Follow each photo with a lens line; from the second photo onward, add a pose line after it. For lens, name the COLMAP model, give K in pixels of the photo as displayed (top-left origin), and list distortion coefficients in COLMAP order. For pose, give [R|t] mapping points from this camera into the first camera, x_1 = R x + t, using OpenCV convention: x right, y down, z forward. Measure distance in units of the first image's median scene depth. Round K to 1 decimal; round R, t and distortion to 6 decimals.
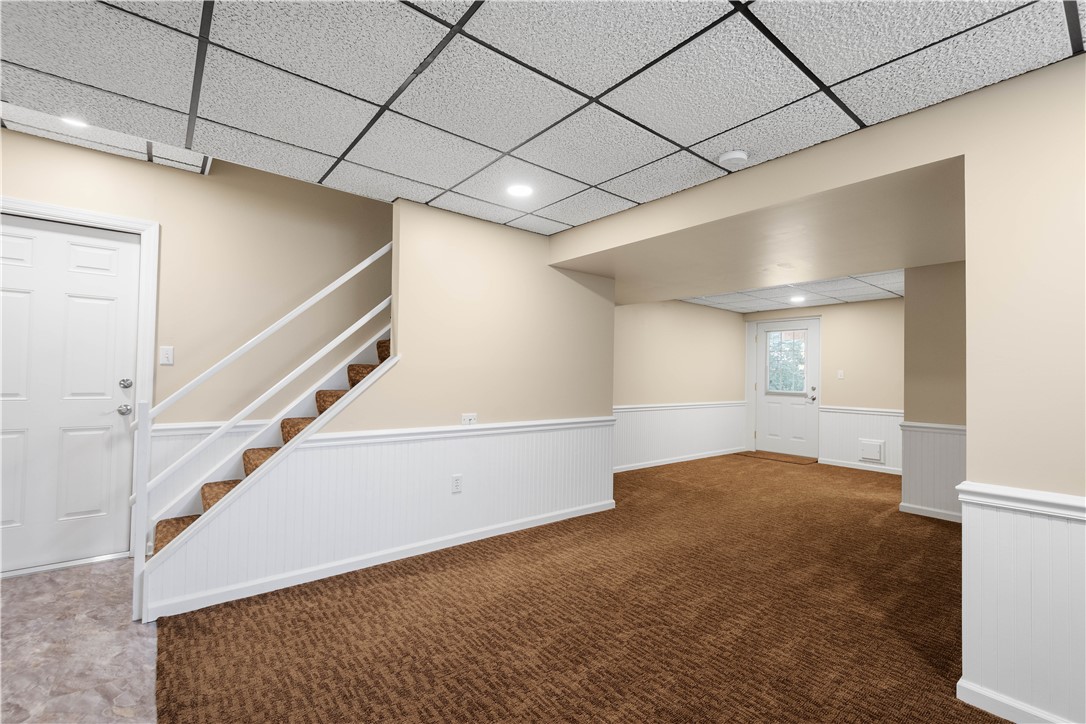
lens RADIAL K [[480.4, 0, 548.1], [0, 480.4, 364.3], [0, 0, 1]] dist [0.004045, -0.000522]
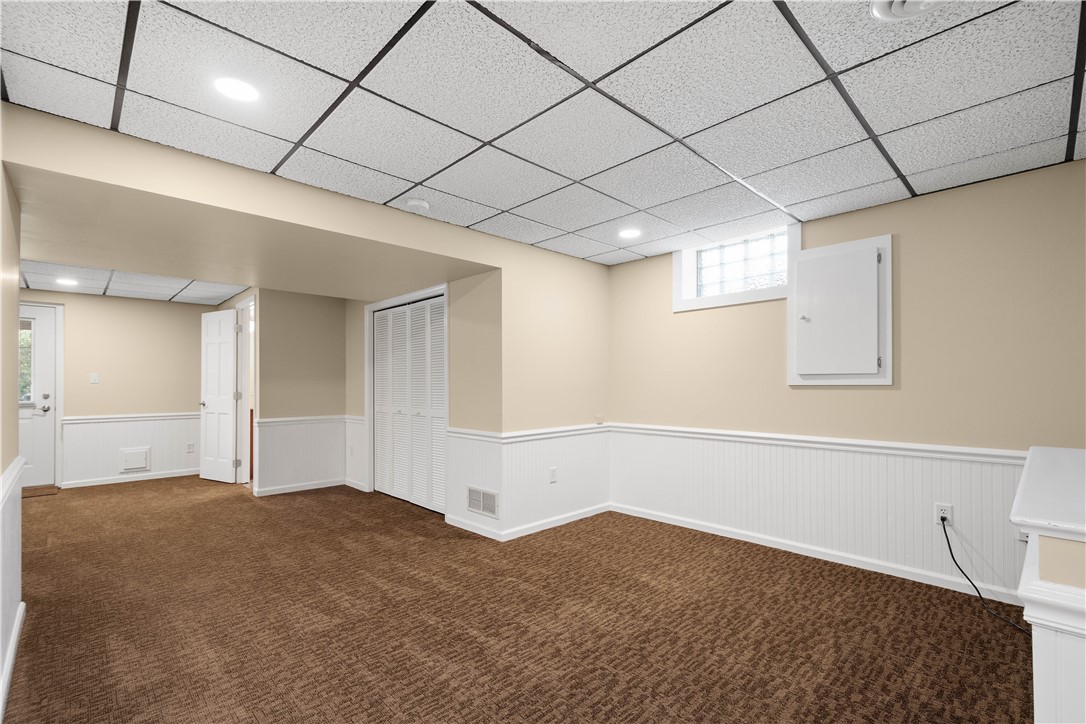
lens RADIAL K [[480.4, 0, 547.0], [0, 480.4, 371.0], [0, 0, 1]] dist [0.004045, -0.000522]
pose [[-0.096530, 0.006557, 0.995308, -0.740637], [-0.018472, 0.999794, -0.008378, 0.002216], [-0.995159, -0.019194, -0.096389, 0.661132]]
